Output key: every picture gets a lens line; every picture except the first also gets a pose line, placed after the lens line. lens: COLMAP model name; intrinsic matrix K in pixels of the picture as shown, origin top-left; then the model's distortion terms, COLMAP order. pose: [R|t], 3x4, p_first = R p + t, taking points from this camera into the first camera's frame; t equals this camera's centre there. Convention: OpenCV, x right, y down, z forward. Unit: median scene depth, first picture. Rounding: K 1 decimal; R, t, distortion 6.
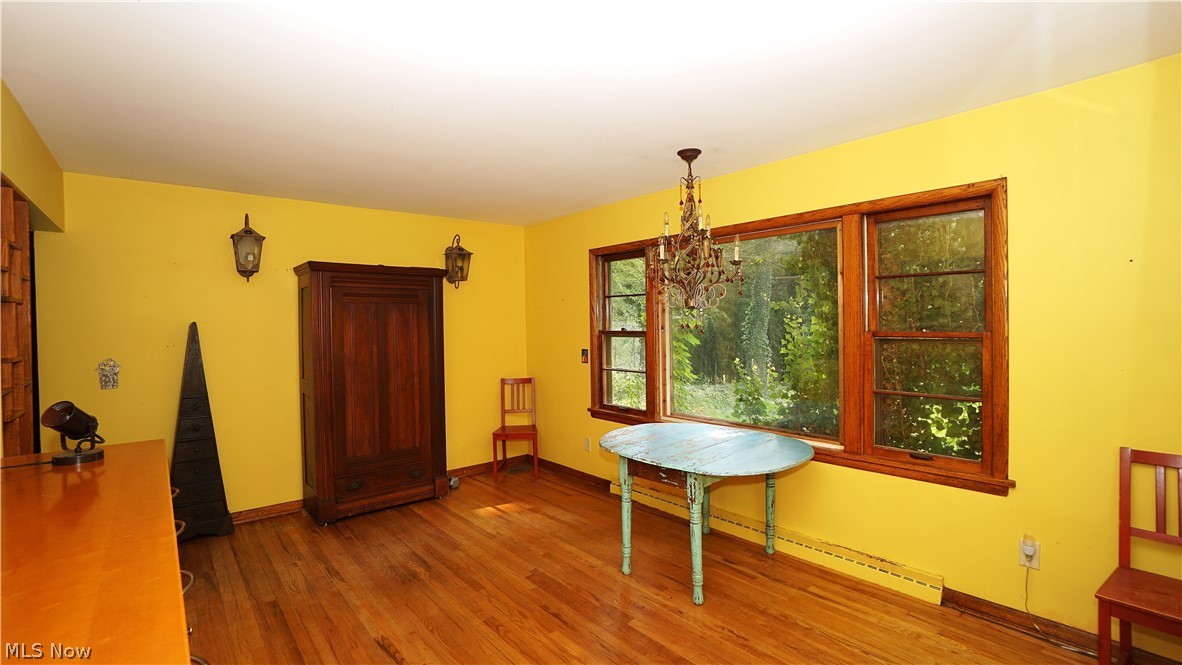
lens RADIAL K [[522.4, 0, 583.7], [0, 522.4, 328.9], [0, 0, 1]] dist [-0.058460, 0.020557]
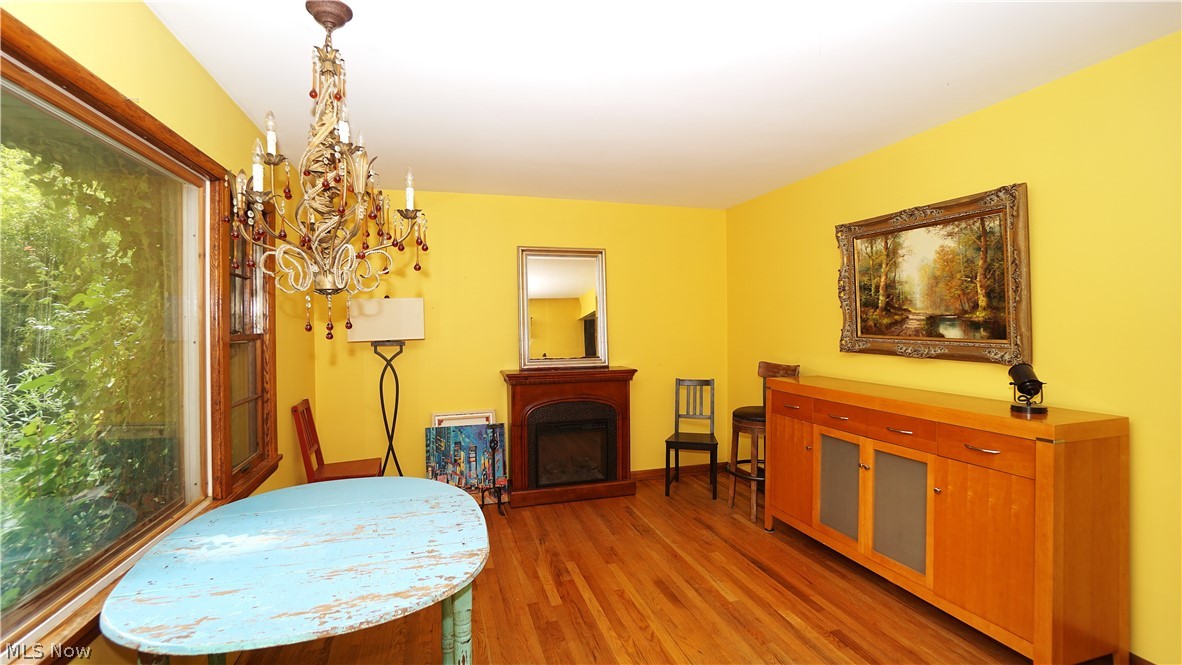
lens RADIAL K [[522.4, 0, 583.7], [0, 522.4, 328.9], [0, 0, 1]] dist [-0.058460, 0.020557]
pose [[-0.911011, 0.016908, 0.412035, -0.260825], [0.027442, 0.999430, 0.019661, -0.004624], [-0.411468, 0.029218, -0.910956, 1.390664]]
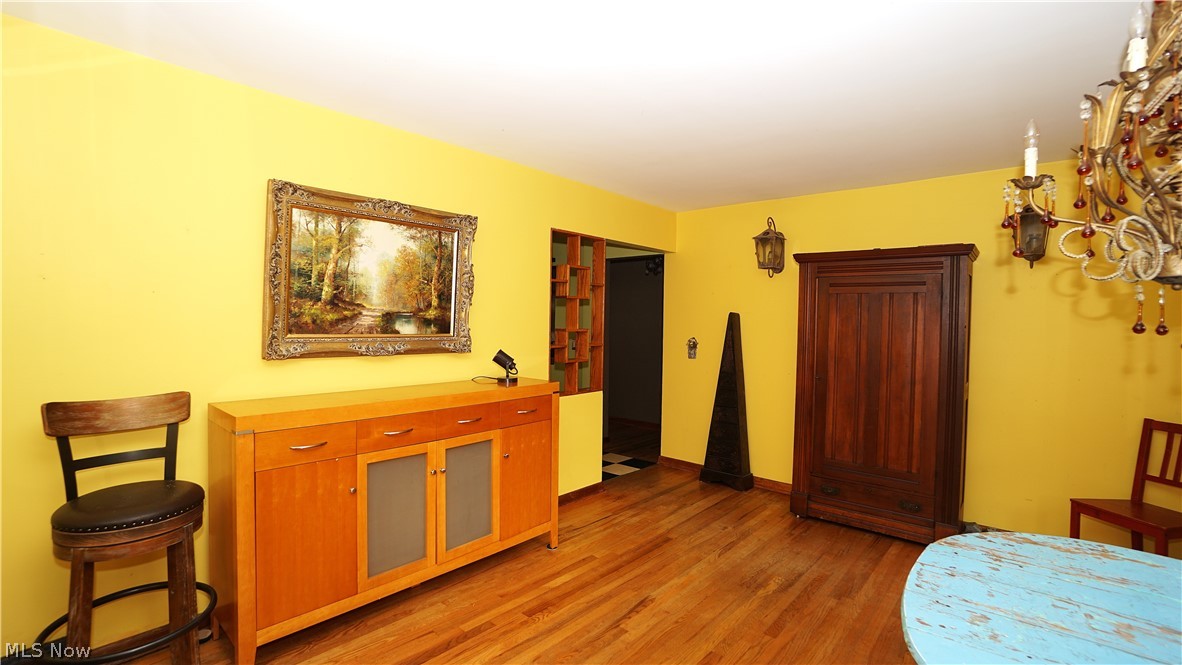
lens RADIAL K [[522.4, 0, 583.7], [0, 522.4, 328.9], [0, 0, 1]] dist [-0.058460, 0.020557]
pose [[0.134585, 0.034936, -0.990286, 0.507860], [-0.029300, 0.999082, 0.031265, -0.002935], [0.990469, 0.024807, 0.135485, 0.531184]]
